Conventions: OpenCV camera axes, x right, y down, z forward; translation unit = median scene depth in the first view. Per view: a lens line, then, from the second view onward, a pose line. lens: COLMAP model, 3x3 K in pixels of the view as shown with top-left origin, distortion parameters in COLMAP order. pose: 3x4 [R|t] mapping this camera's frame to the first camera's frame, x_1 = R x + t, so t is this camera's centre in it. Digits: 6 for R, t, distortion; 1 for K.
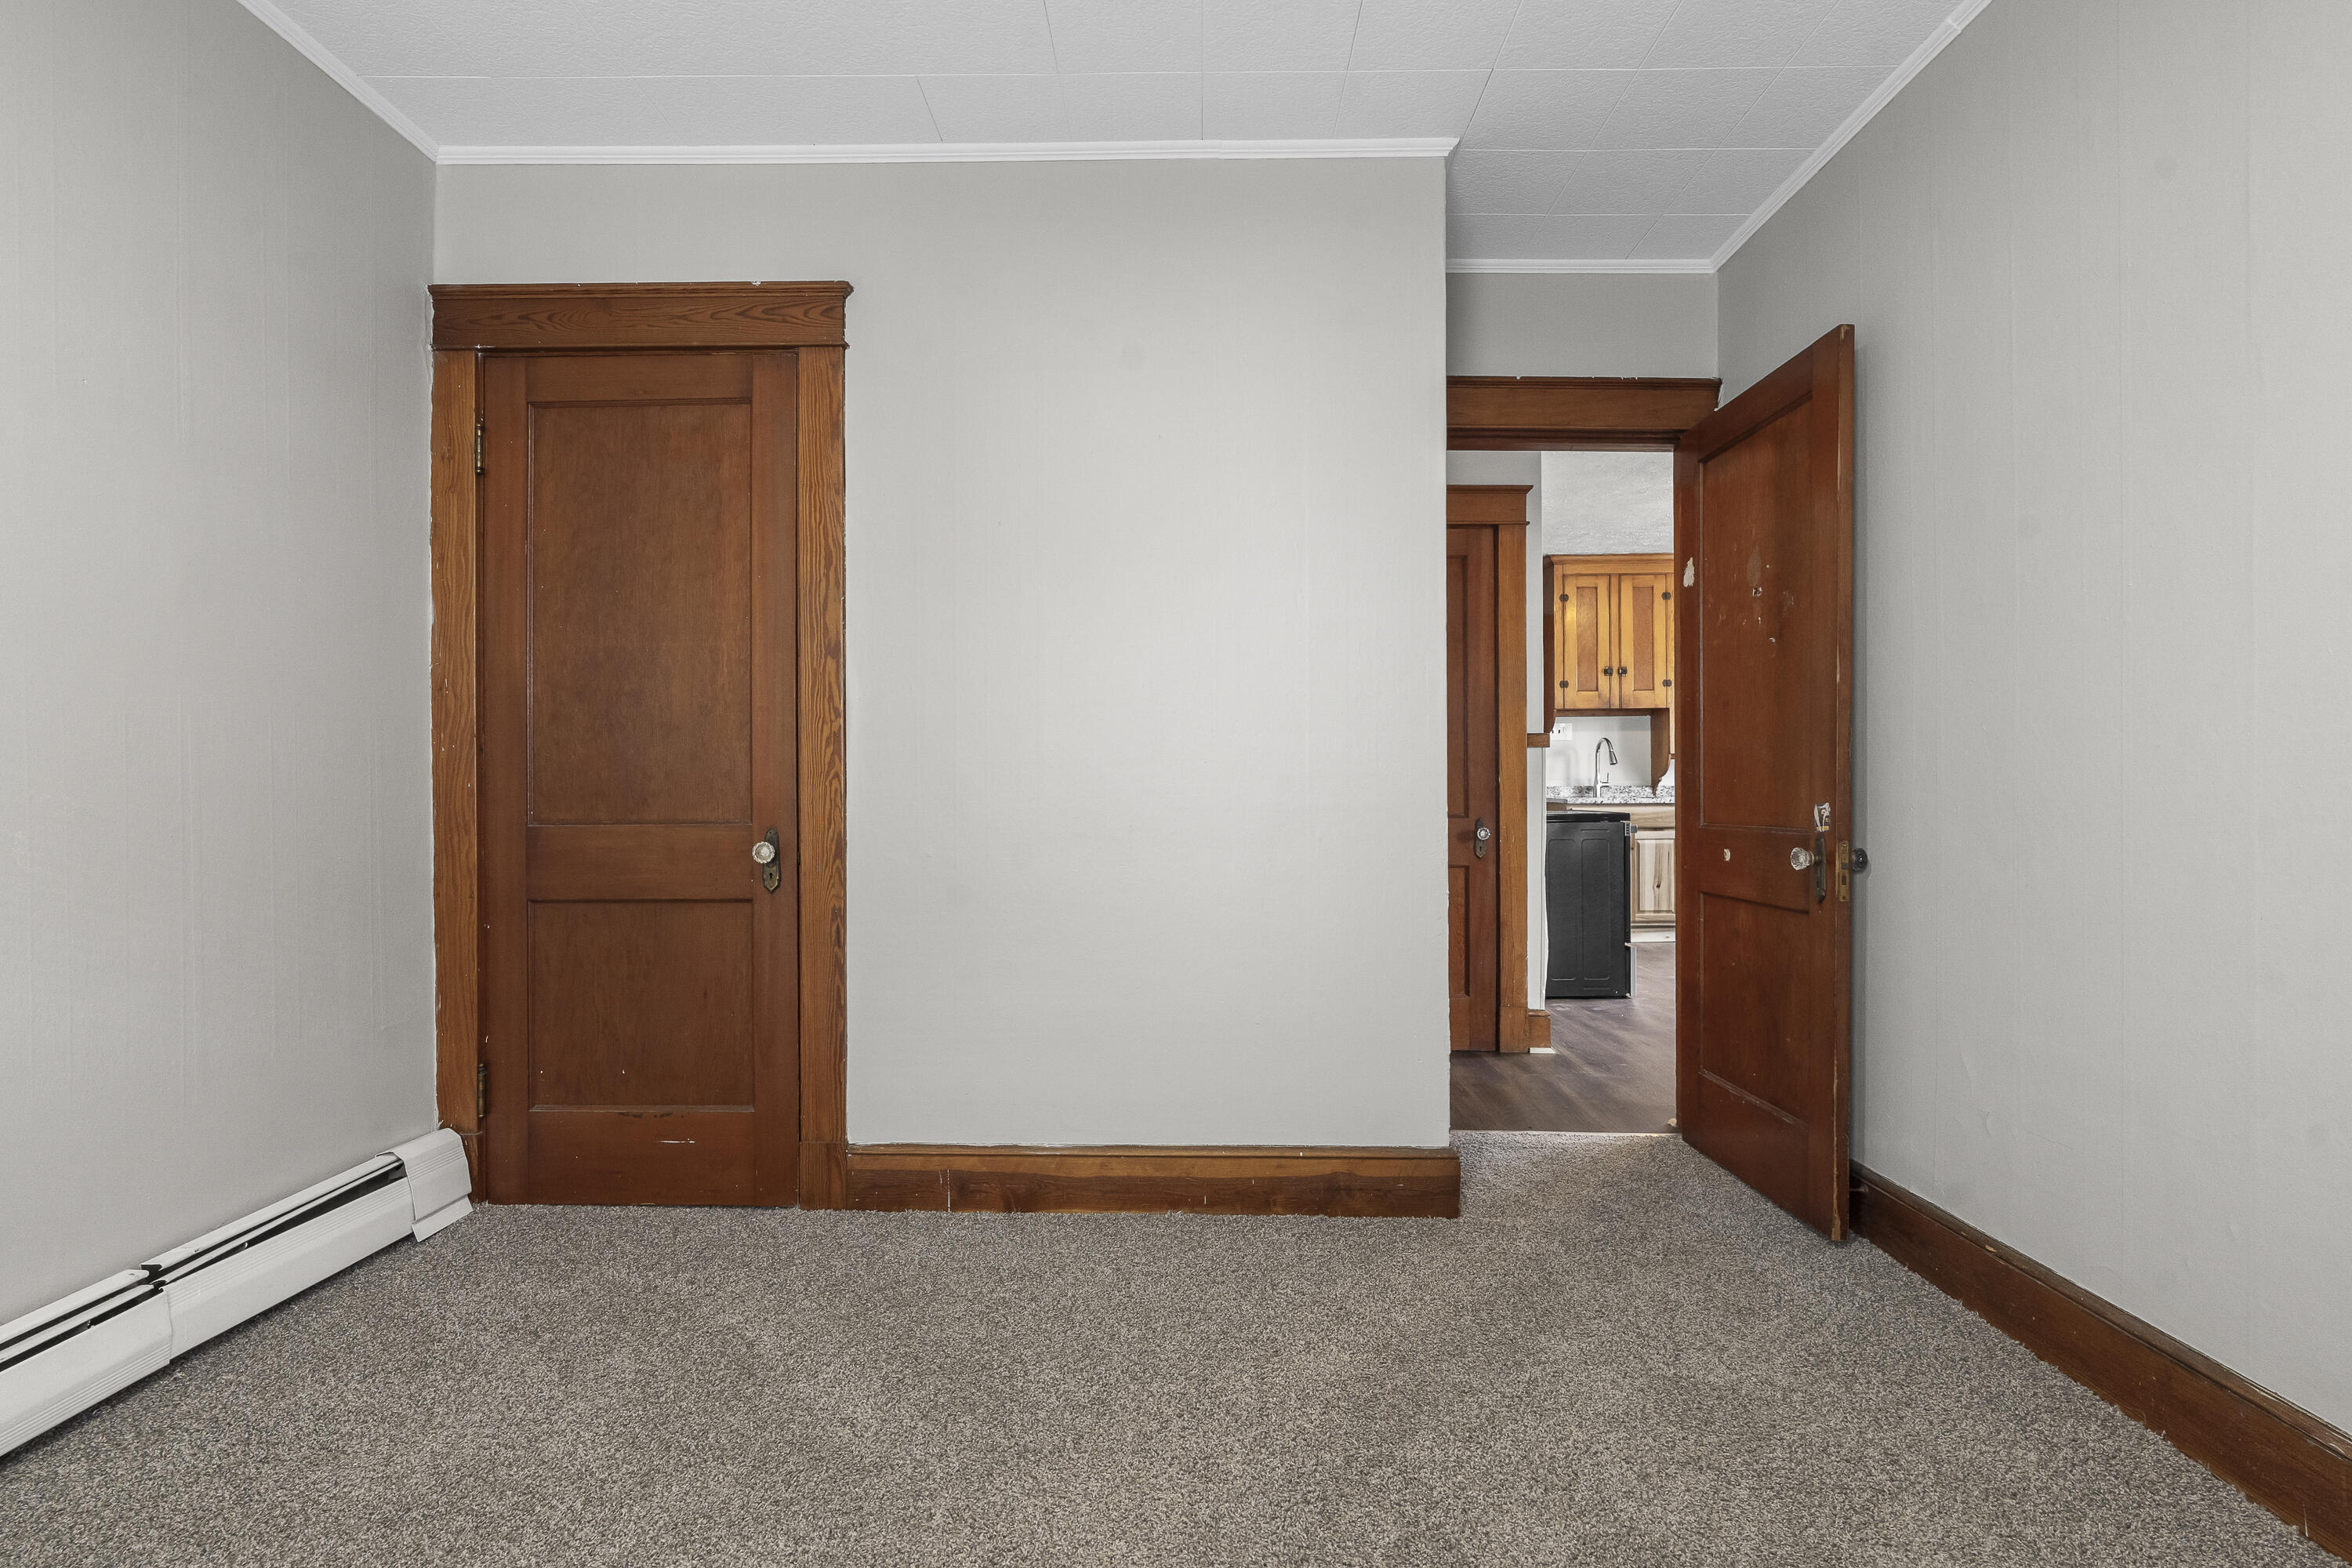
lens RADIAL K [[1150.3, 0, 1170.9], [0, 1150.3, 793.0], [0, 0, 1]] dist [-0.004961, 0.000295]
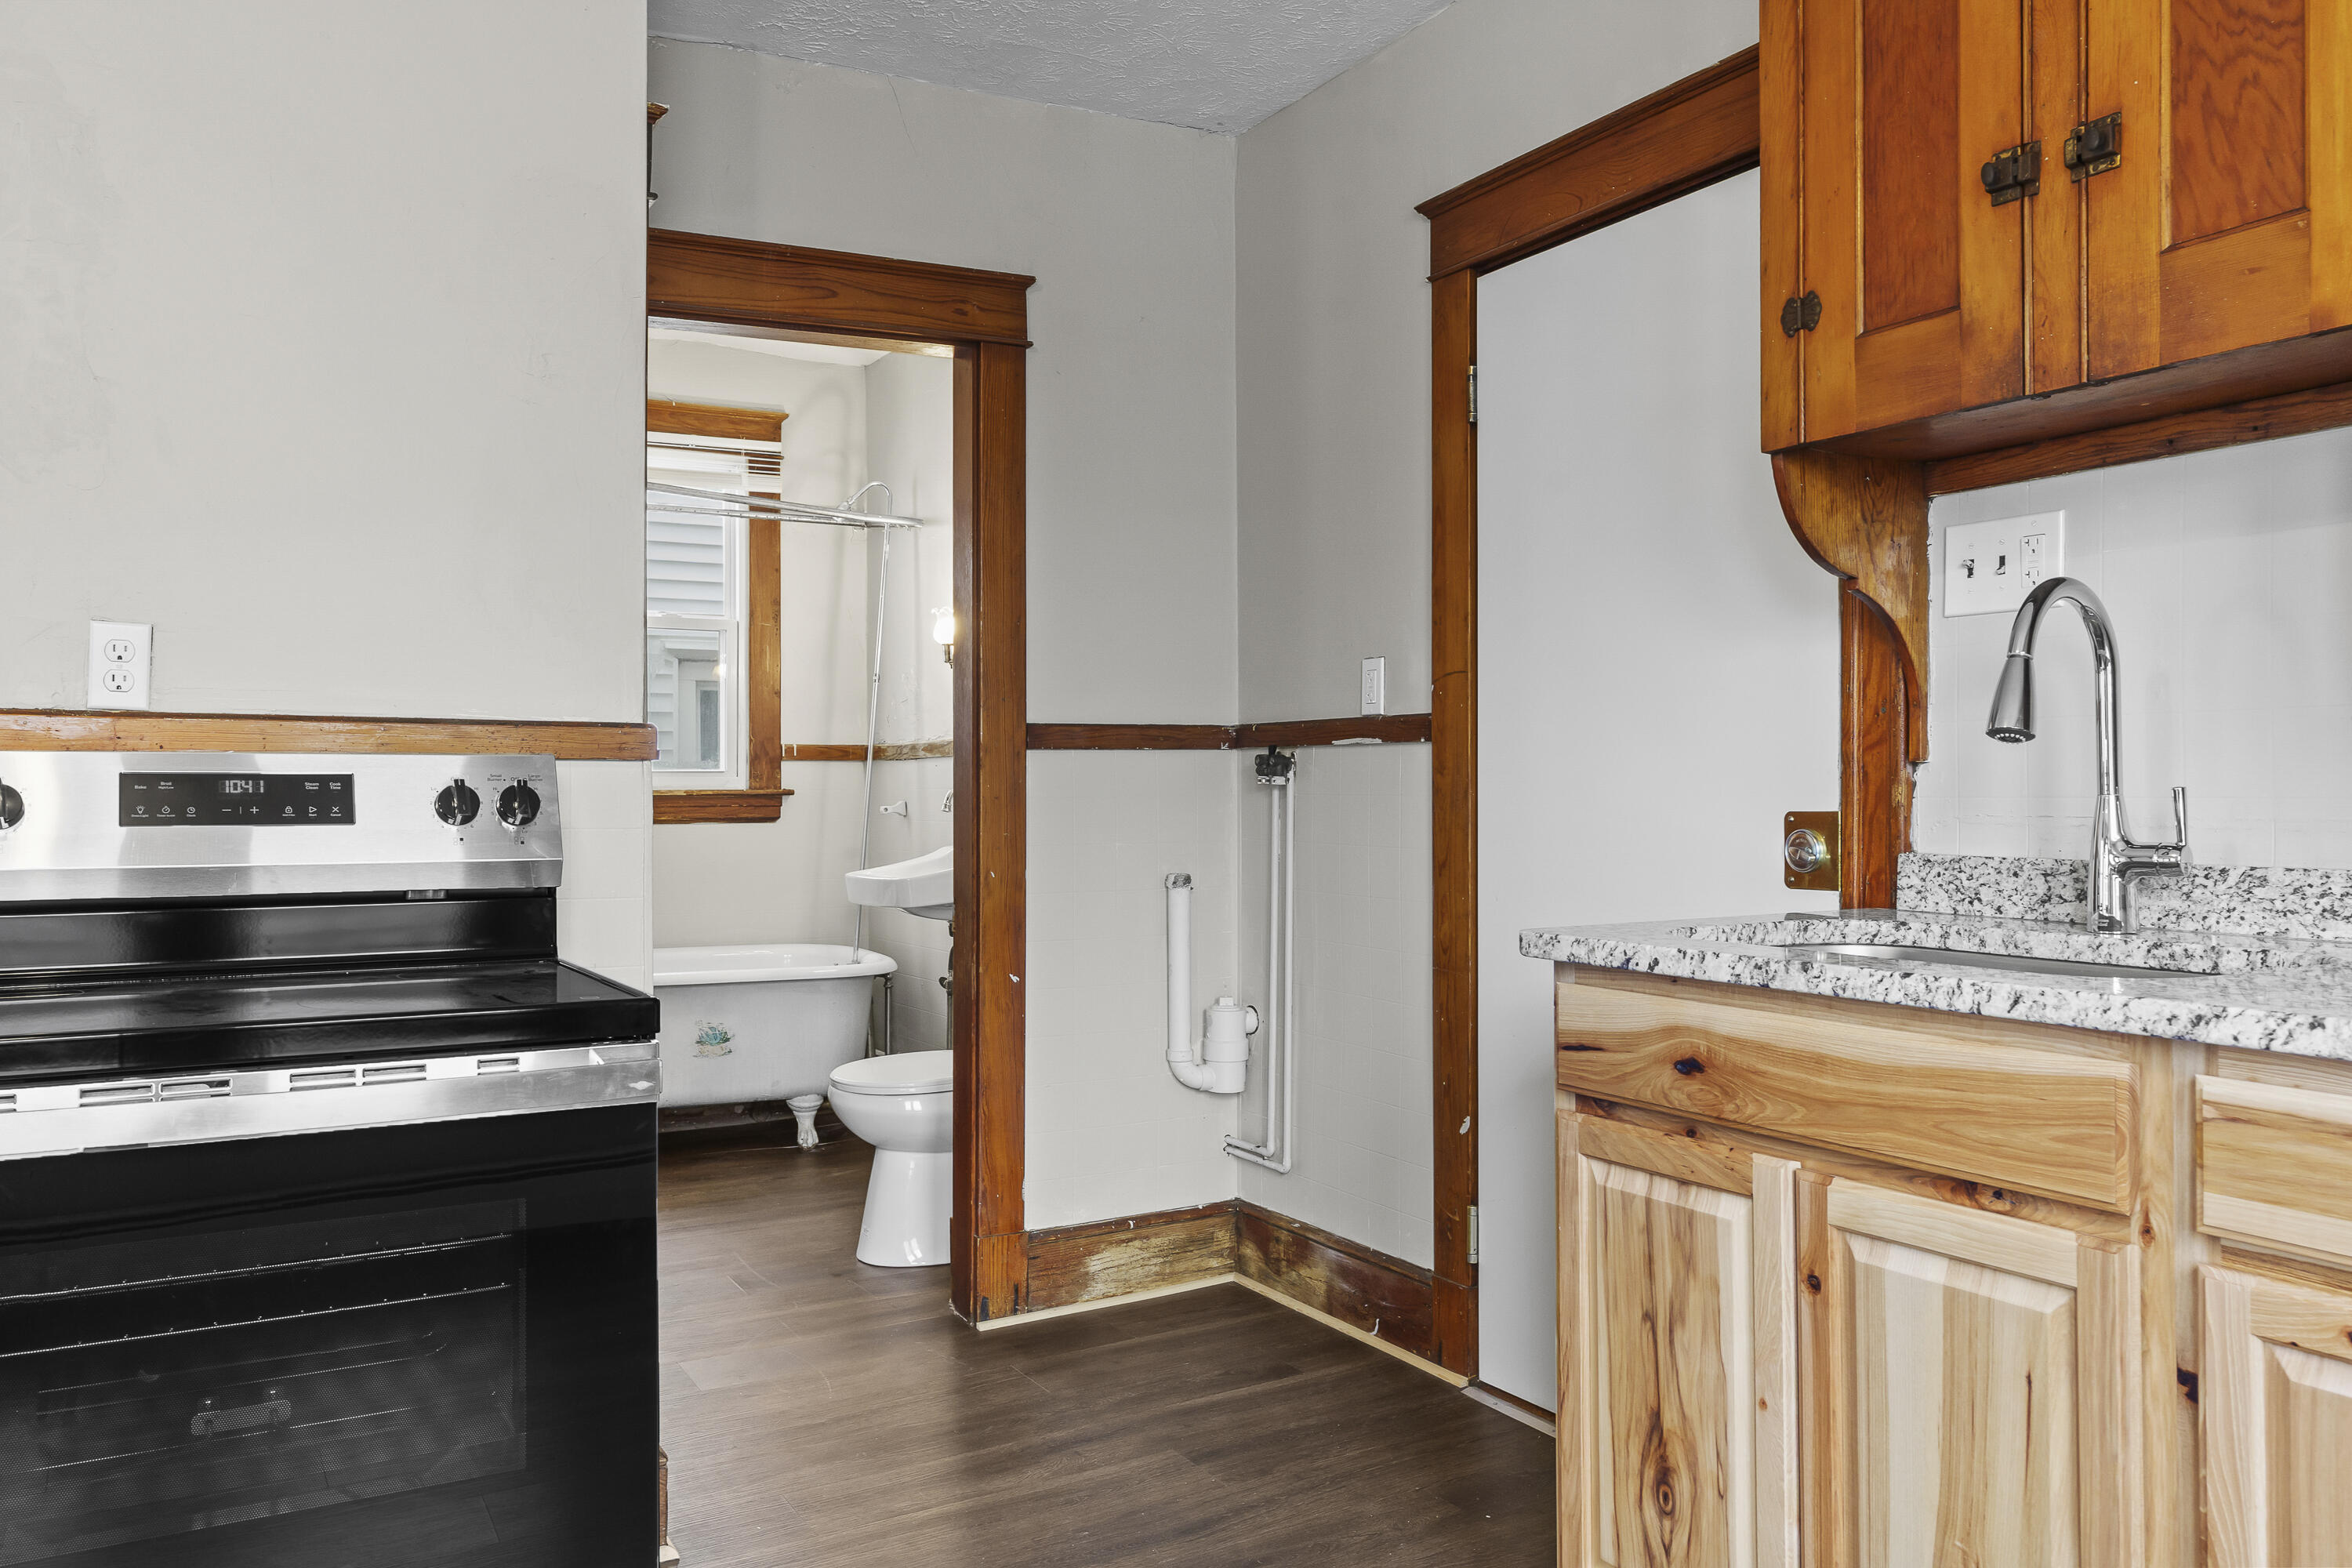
lens RADIAL K [[1733.3, 0, 1179.4], [0, 1733.3, 782.9], [0, 0, 1]] dist [0.001085, -0.002149]
pose [[0.505998, 0.003124, -0.862529, 0.534712], [-0.005845, 0.999983, 0.000193, -0.017943], [0.862515, 0.004944, 0.506007, 0.771266]]
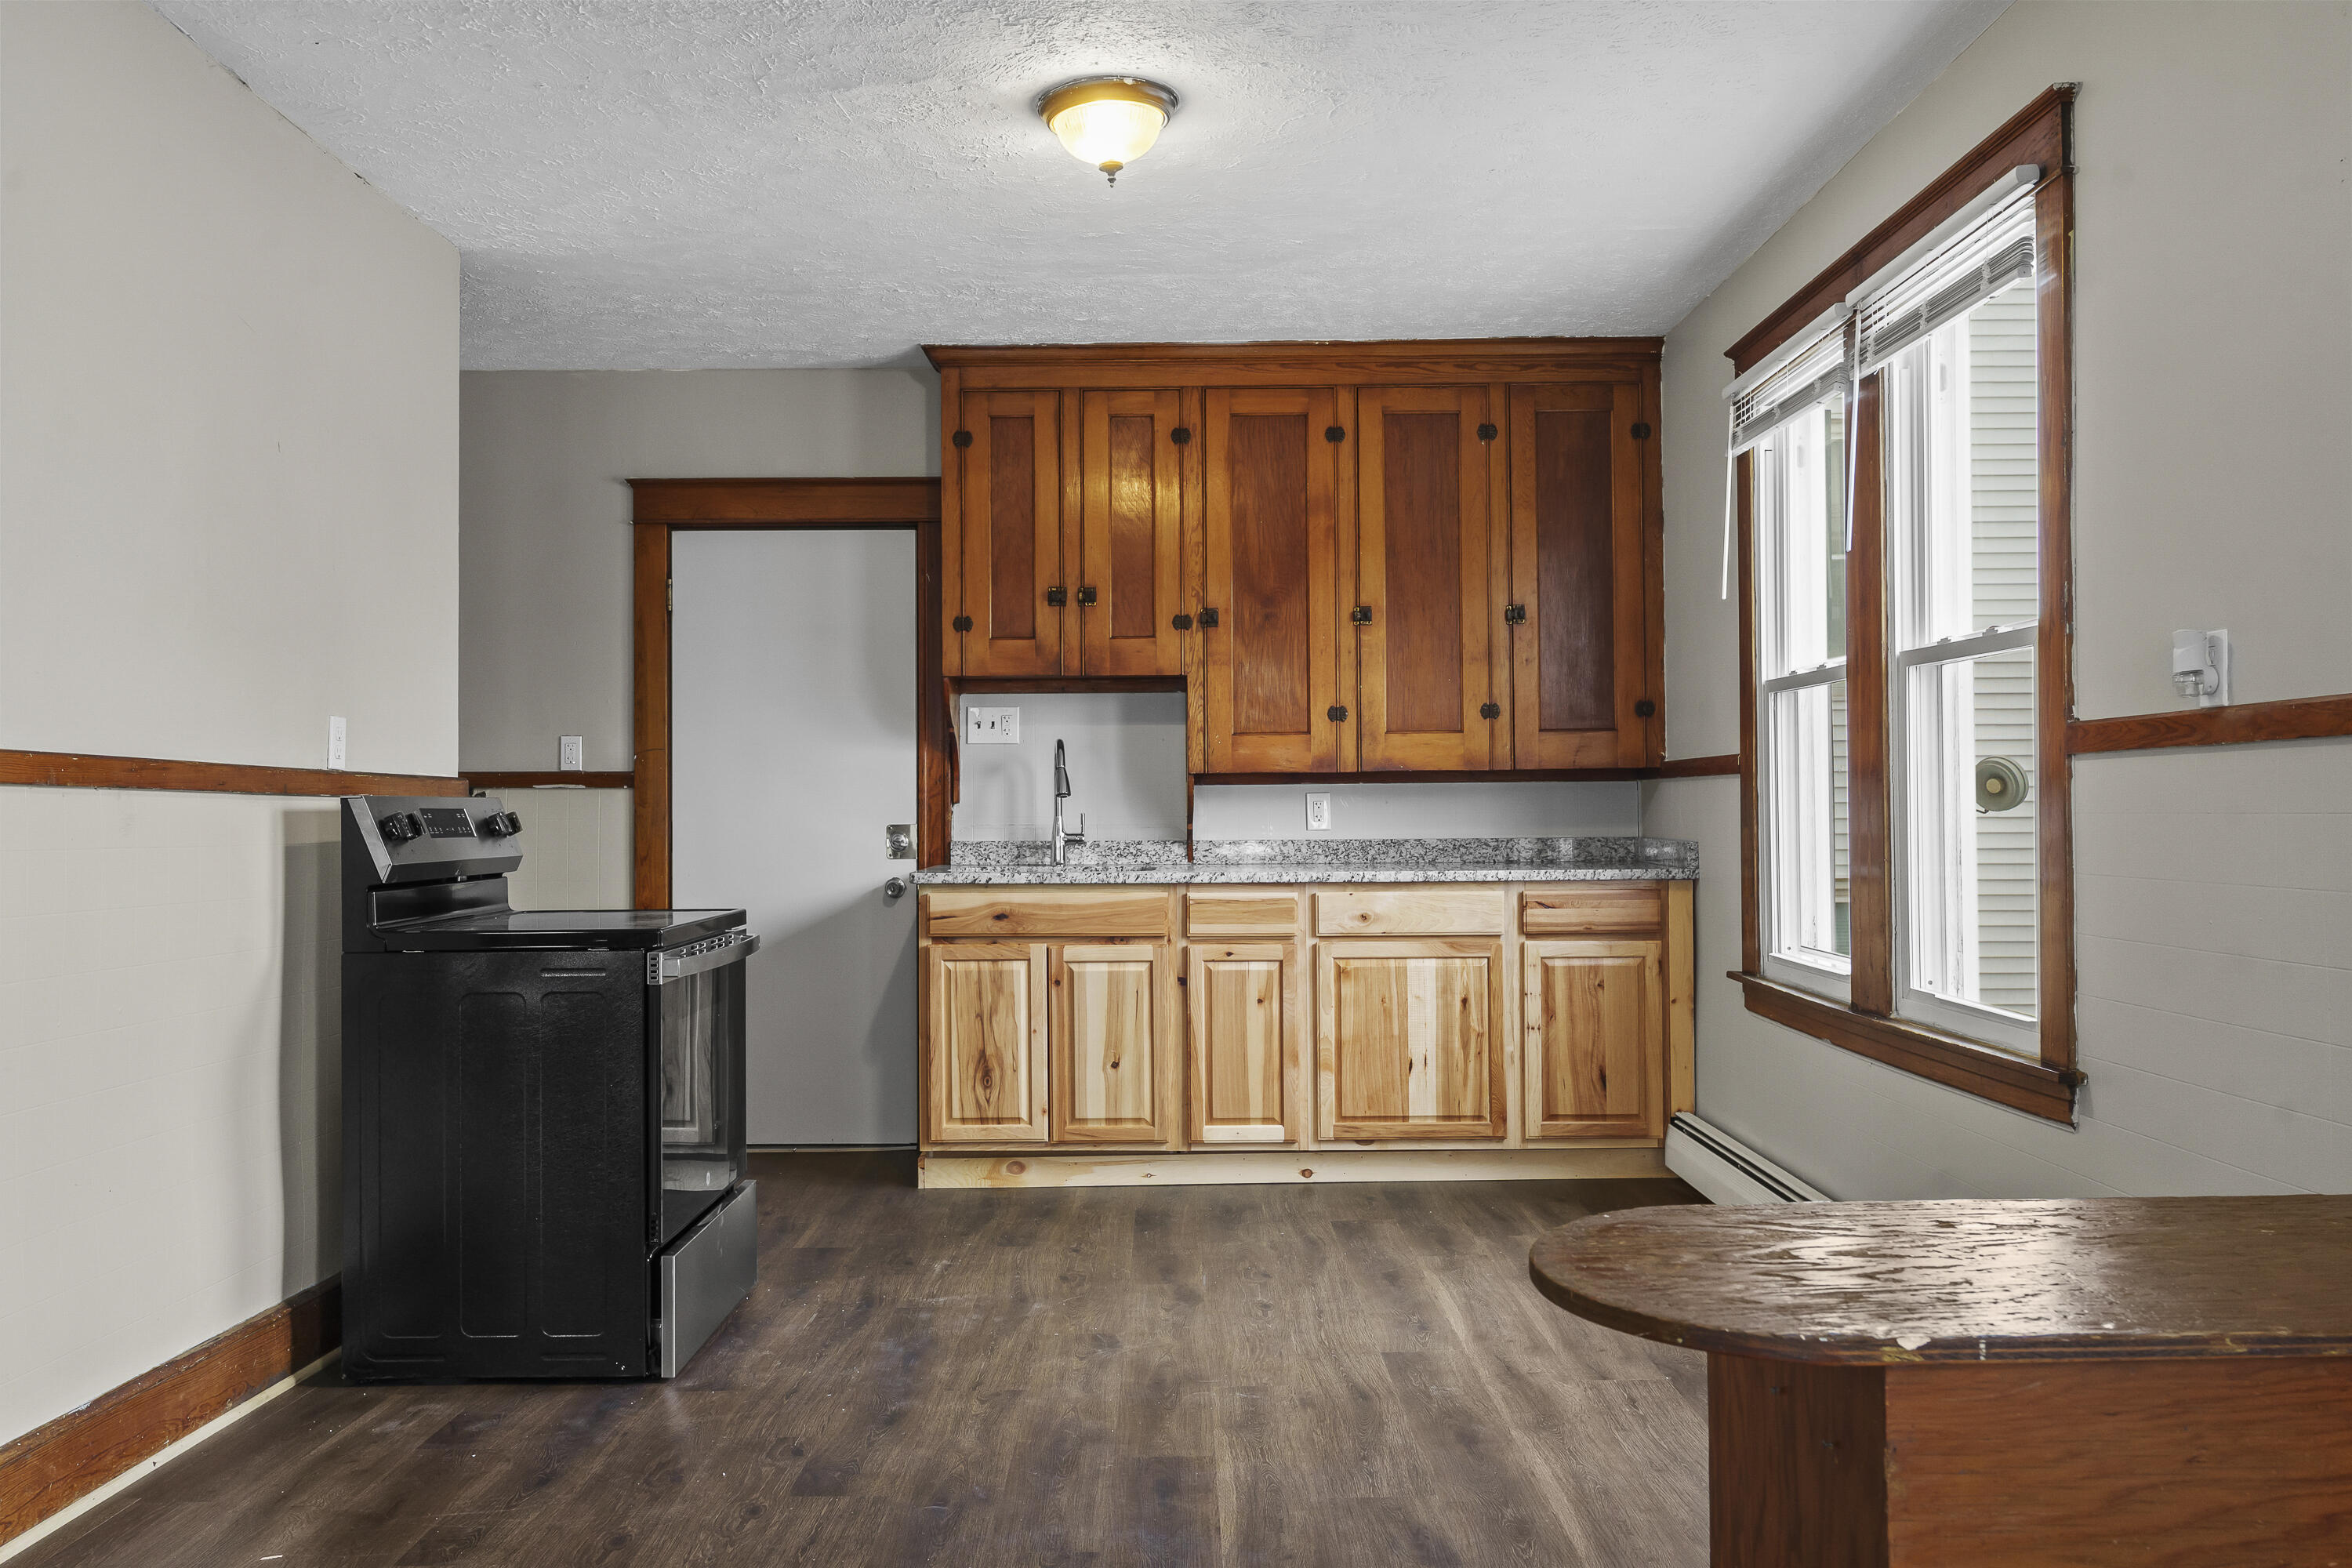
lens RADIAL K [[1837.6, 0, 1163.2], [0, 1837.6, 776.4], [0, 0, 1]] dist [-0.007651, -0.000426]
pose [[0.999929, 0.003023, 0.011540, 0.415075], [-0.002754, 0.999724, -0.023317, -0.015784], [-0.011607, 0.023284, 0.999662, 0.257852]]
